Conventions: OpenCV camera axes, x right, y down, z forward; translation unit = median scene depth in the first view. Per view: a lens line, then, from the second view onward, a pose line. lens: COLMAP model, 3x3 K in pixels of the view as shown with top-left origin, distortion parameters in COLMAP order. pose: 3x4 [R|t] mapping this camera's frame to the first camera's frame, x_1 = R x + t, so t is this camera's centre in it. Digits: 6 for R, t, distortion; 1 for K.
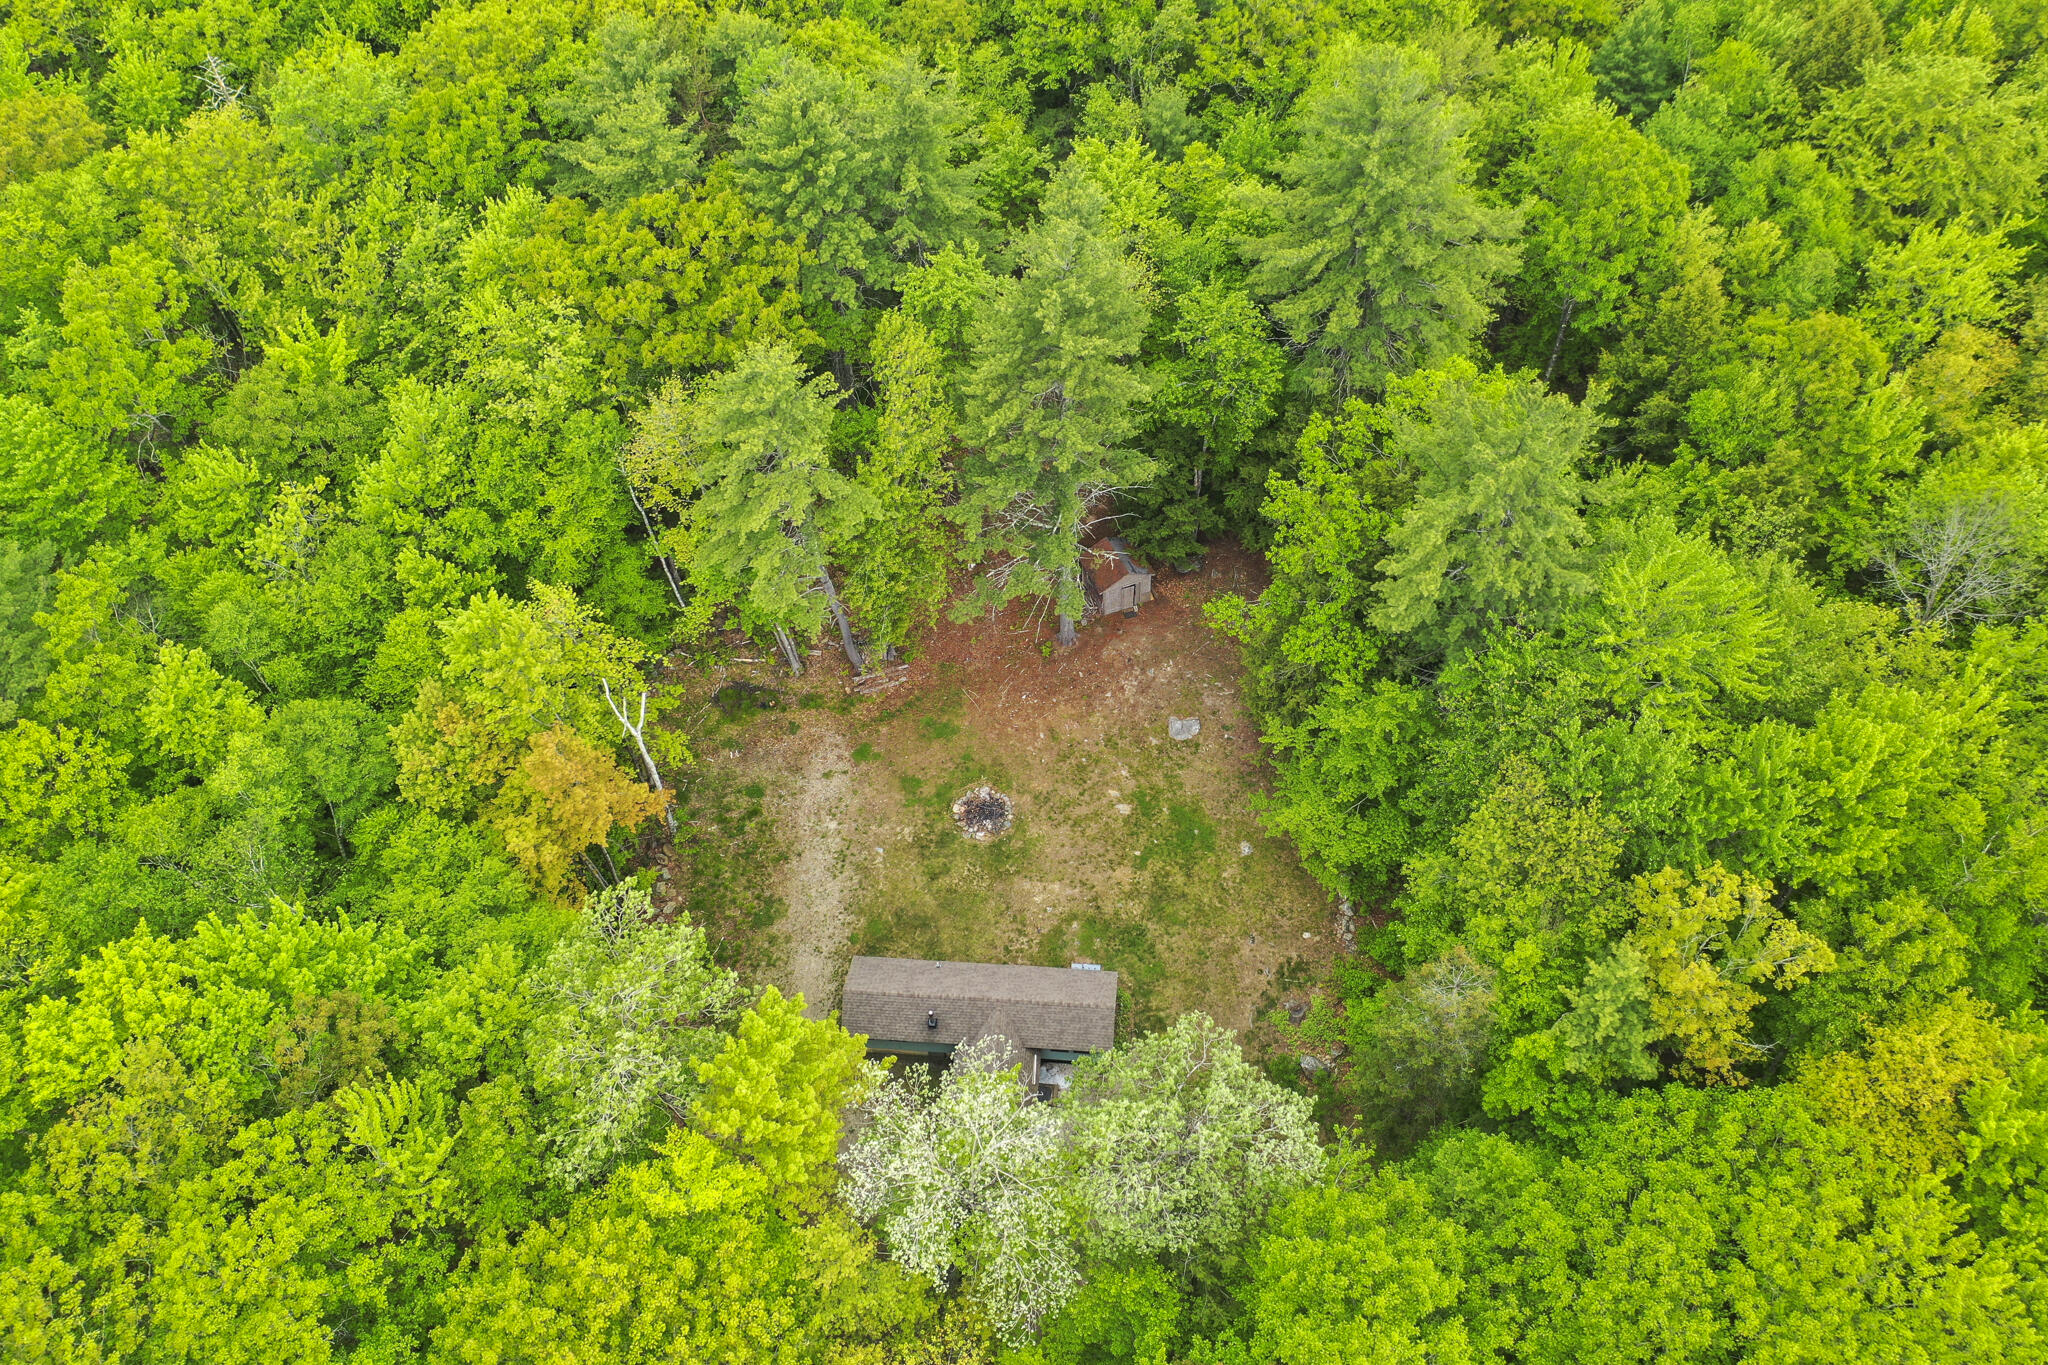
lens RADIAL K [[1679.4, 0, 1024.0], [0, 1679.4, 682.5], [0, 0, 1]] dist [-0.000305, 0.006743]
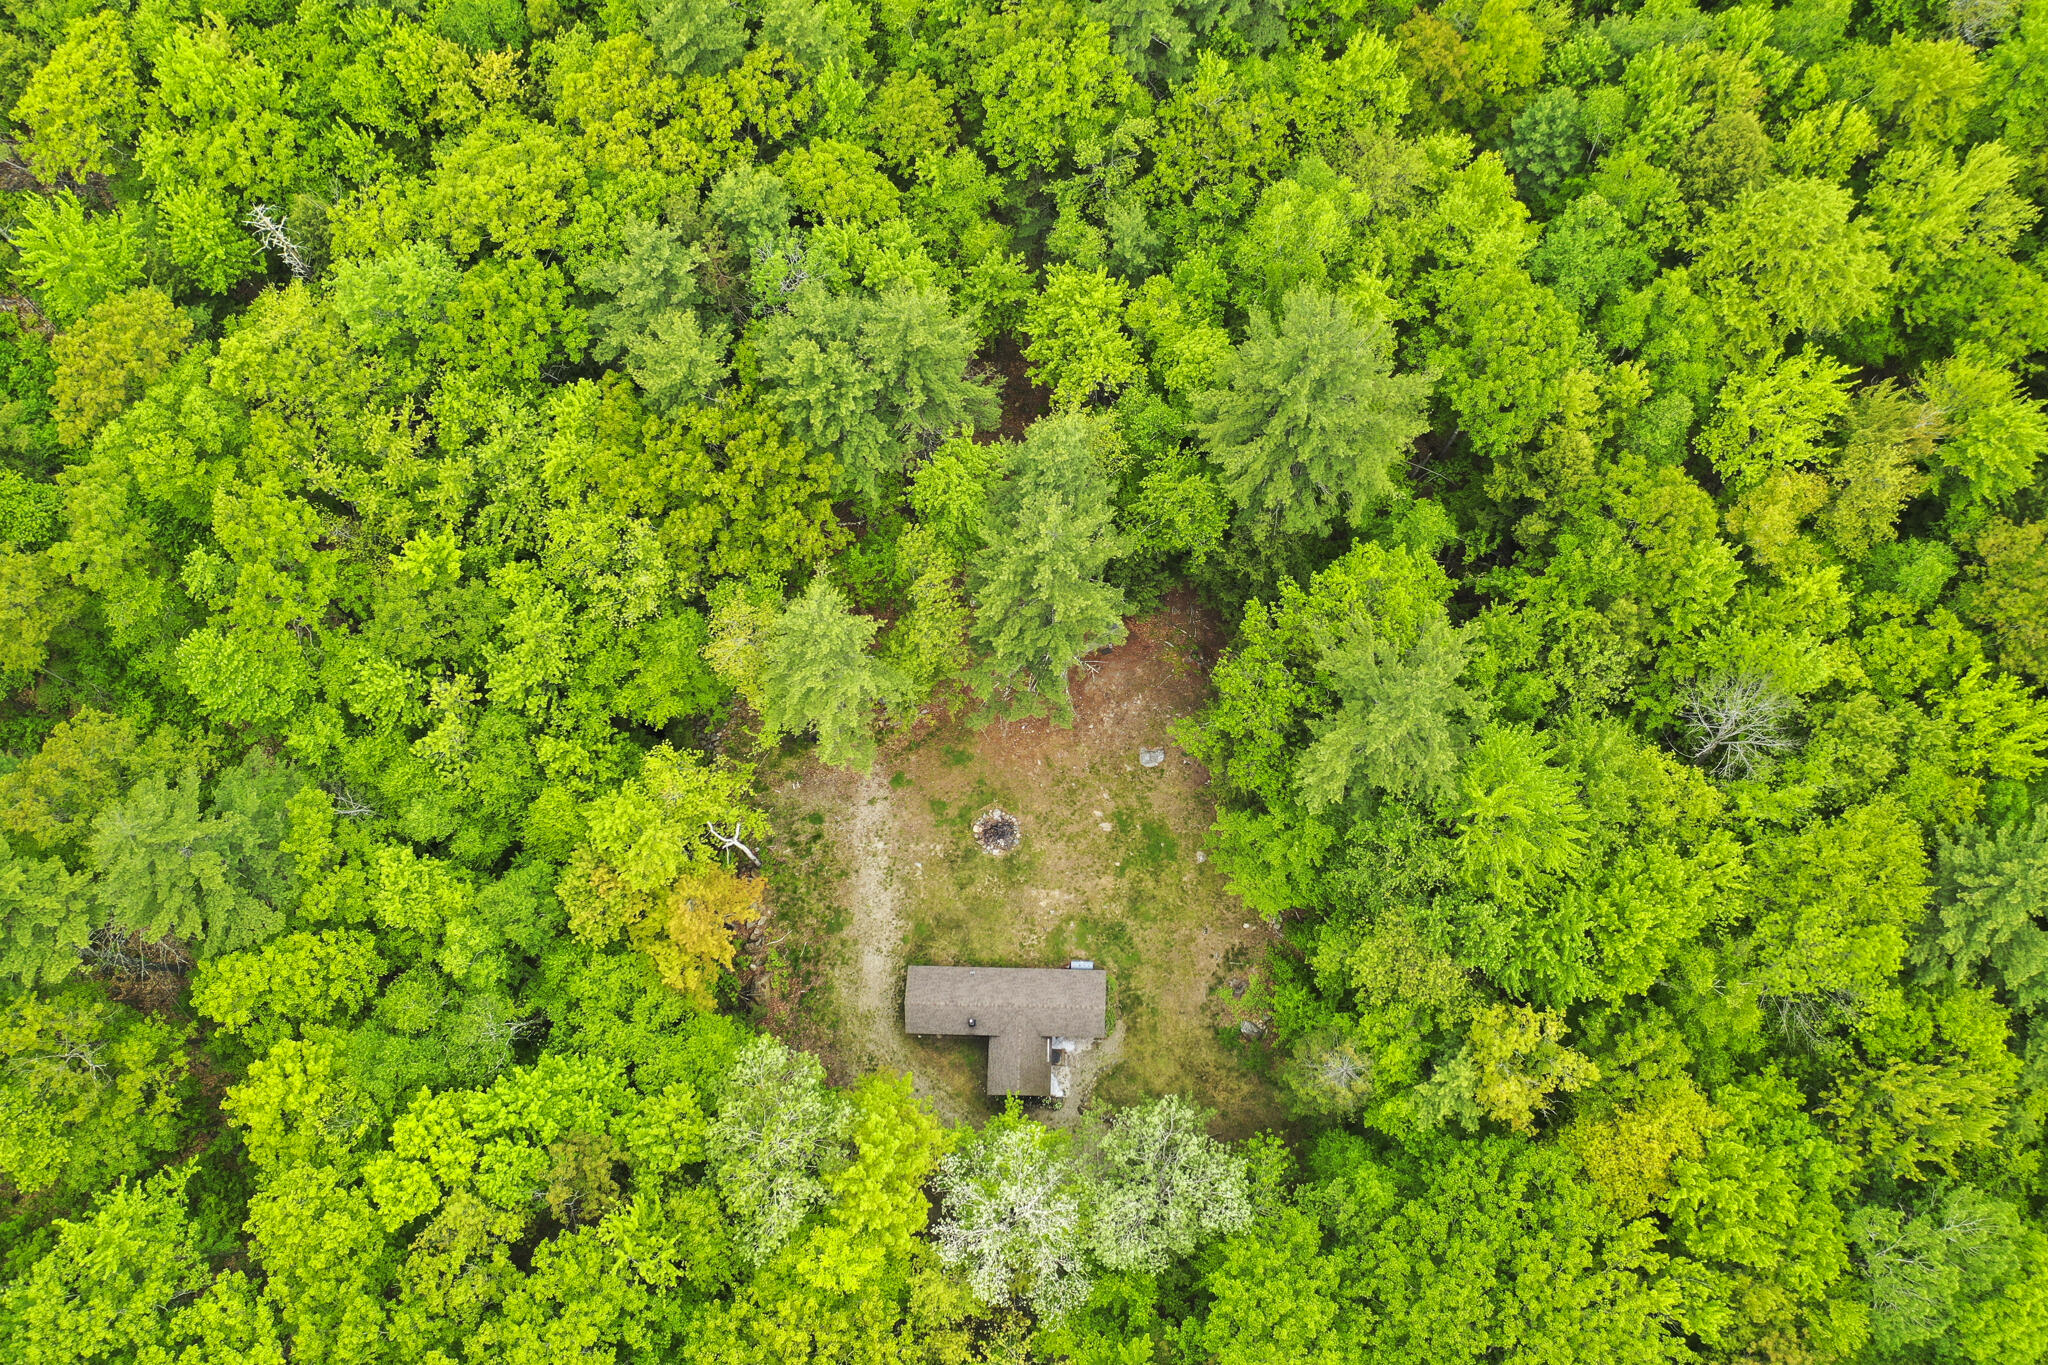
lens RADIAL K [[1687.5, 0, 1033.9], [0, 1687.5, 715.1], [0, 0, 1]] dist [0.034453, -0.011852]
pose [[0.998646, -0.048096, 0.019822, -0.018142], [0.038279, 0.937439, 0.346038, -0.471080], [-0.035225, -0.344811, 0.938011, -0.189938]]
